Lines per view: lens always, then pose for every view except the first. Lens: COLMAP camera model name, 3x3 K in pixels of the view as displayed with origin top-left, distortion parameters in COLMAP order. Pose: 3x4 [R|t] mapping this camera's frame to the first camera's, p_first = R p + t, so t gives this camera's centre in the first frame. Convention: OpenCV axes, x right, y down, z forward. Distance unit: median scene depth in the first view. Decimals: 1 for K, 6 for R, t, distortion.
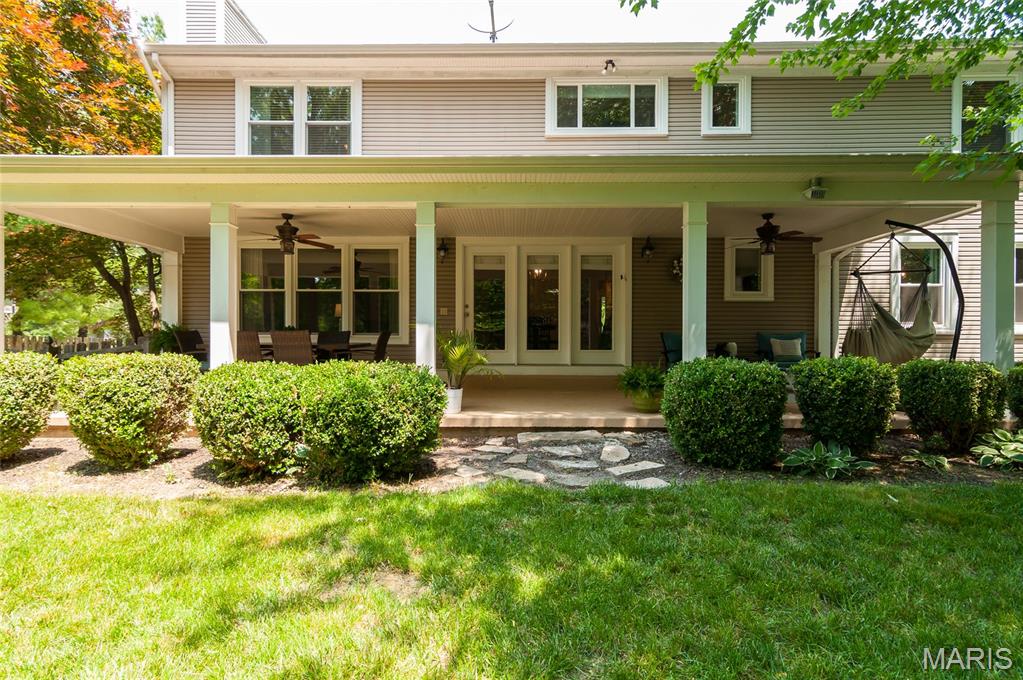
lens RADIAL K [[480.5, 0, 510.3], [0, 480.5, 342.5], [0, 0, 1]] dist [0.003076, 0.000252]
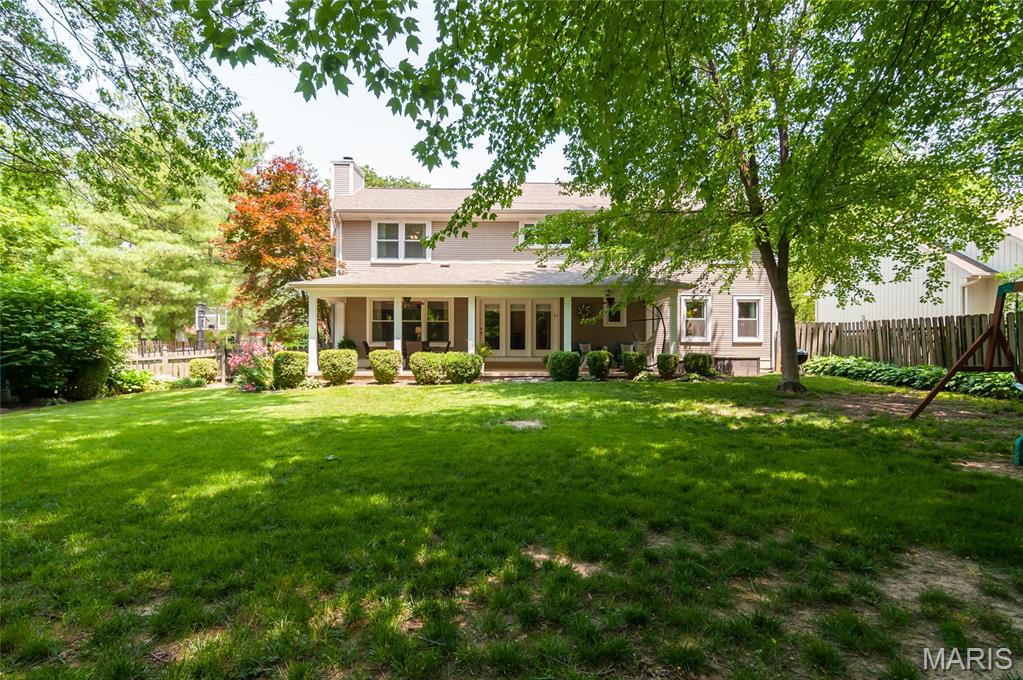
lens RADIAL K [[535.3, 0, 513.7], [0, 535.3, 338.4], [0, 0, 1]] dist [-0.000951, 0.000134]
pose [[0.999994, 0.000663, 0.003321, 0.042564], [-0.000643, 0.999982, -0.005966, -0.019728], [-0.003325, 0.005964, 0.999977, -1.332824]]
